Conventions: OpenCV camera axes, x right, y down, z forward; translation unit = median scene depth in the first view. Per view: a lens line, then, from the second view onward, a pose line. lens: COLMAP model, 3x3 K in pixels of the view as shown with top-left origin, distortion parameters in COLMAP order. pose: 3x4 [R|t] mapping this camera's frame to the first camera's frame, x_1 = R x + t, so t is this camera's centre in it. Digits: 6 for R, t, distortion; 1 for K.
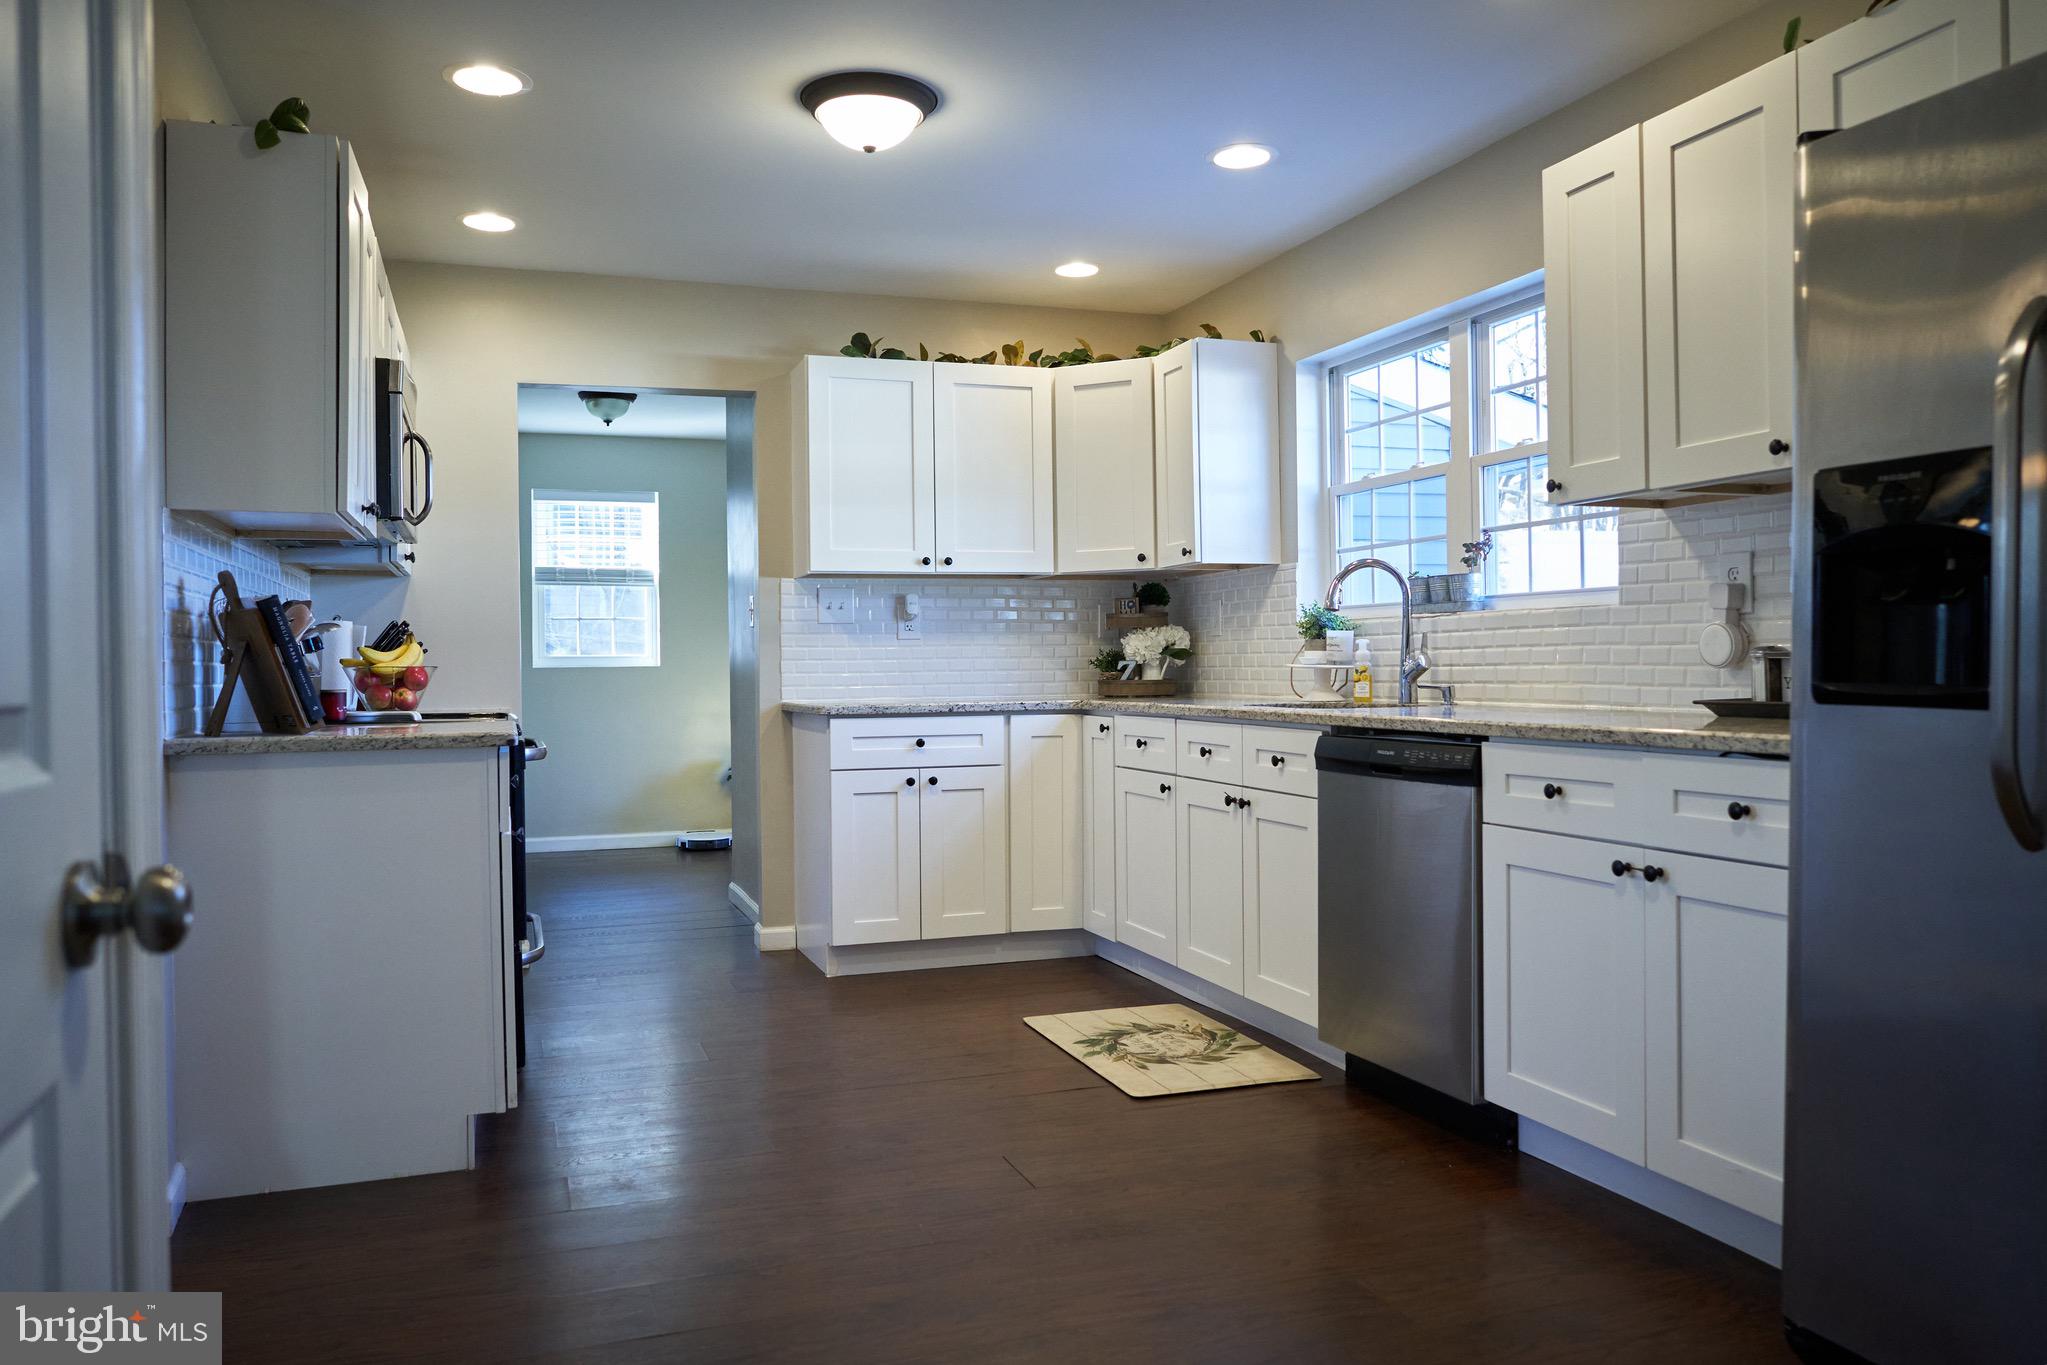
lens RADIAL K [[1472.6, 0, 1023.5], [0, 1472.6, 682.5], [0, 0, 1]] dist [-0.048562, 0.061440]
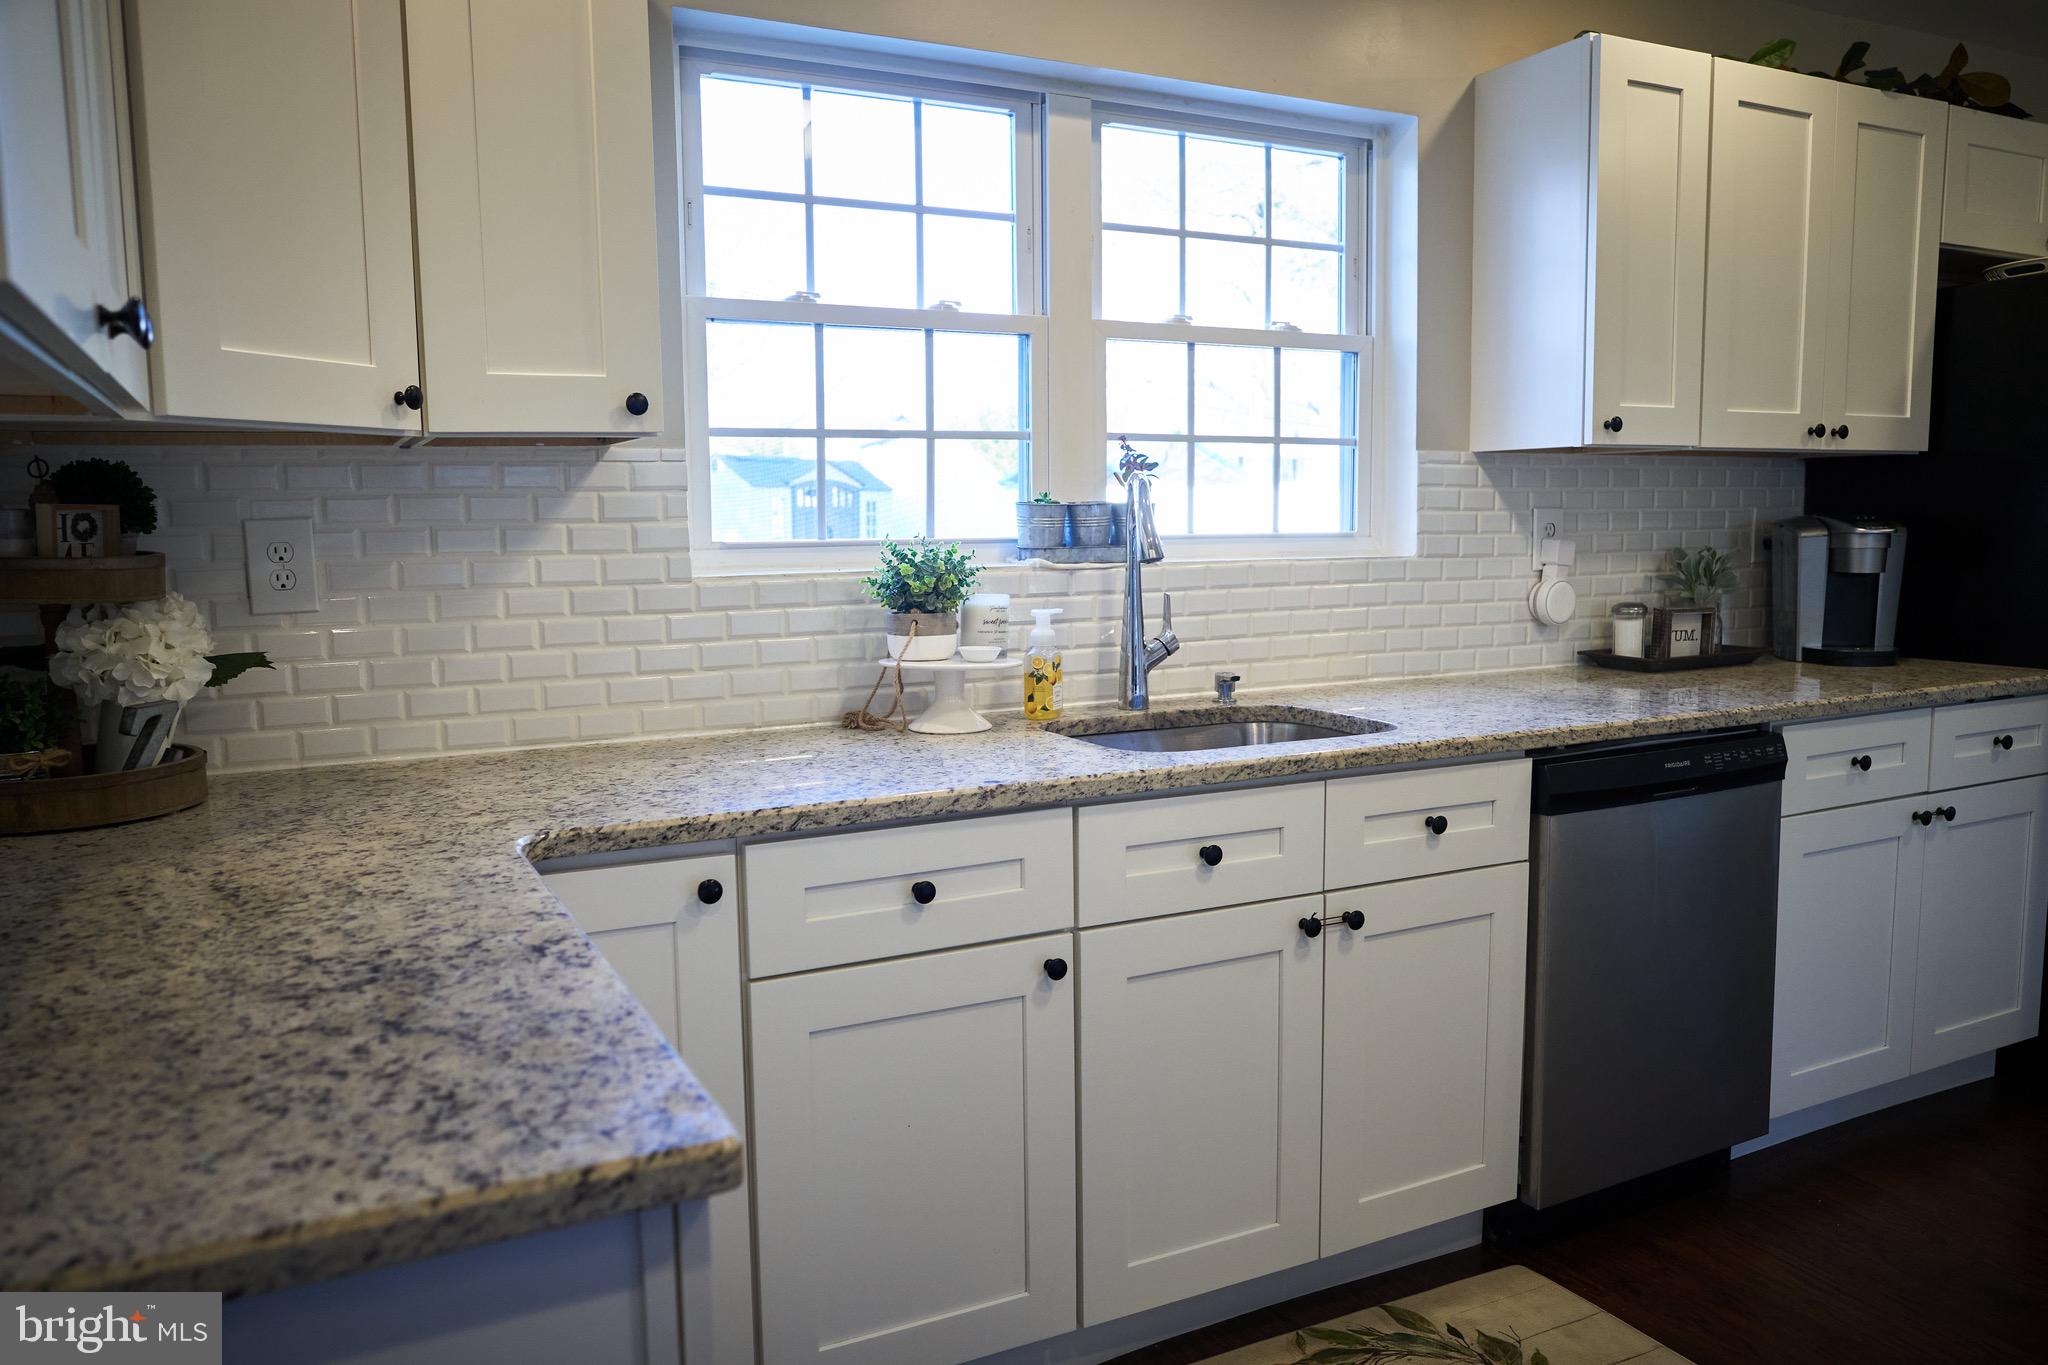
lens RADIAL K [[1473.4, 0, 1024.0], [0, 1473.4, 682.5], [0, 0, 1]] dist [-0.048562, 0.061440]
pose [[-0.134743, -0.098332, 0.985989, -0.349302], [0.024877, 0.994415, 0.102572, -0.062297], [-0.990568, 0.038350, -0.131544, 1.129968]]
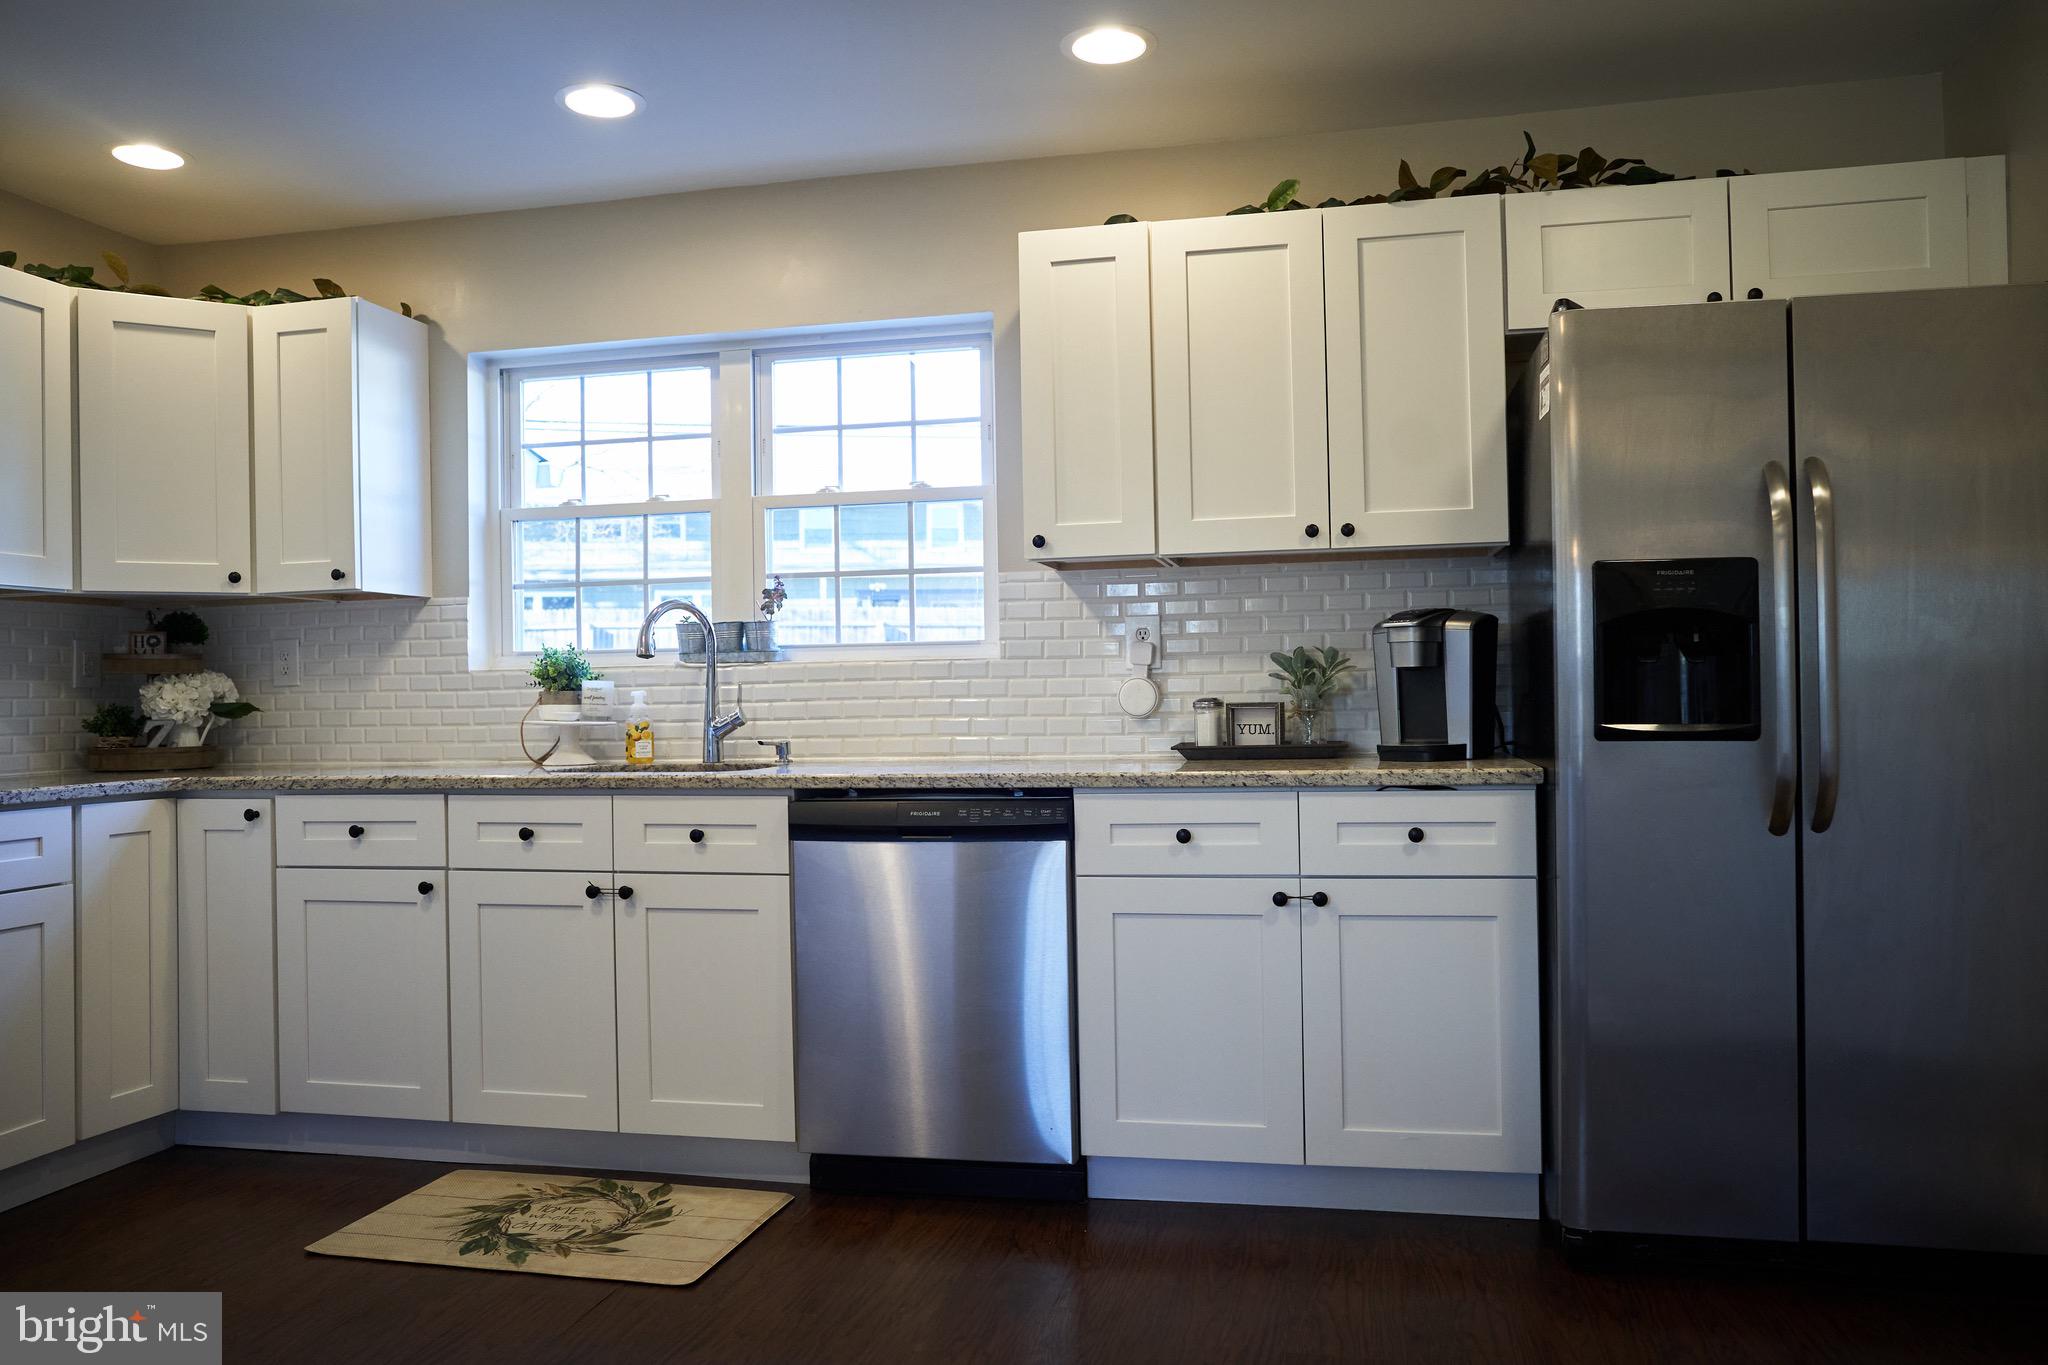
lens RADIAL K [[1473.4, 0, 1024.0], [0, 1473.4, 682.5], [0, 0, 1]] dist [-0.048562, 0.061440]
pose [[0.533520, 0.010406, 0.845724, -0.397870], [0.022284, 0.999404, -0.026355, -0.006836], [-0.845494, 0.032907, 0.532970, 0.359638]]
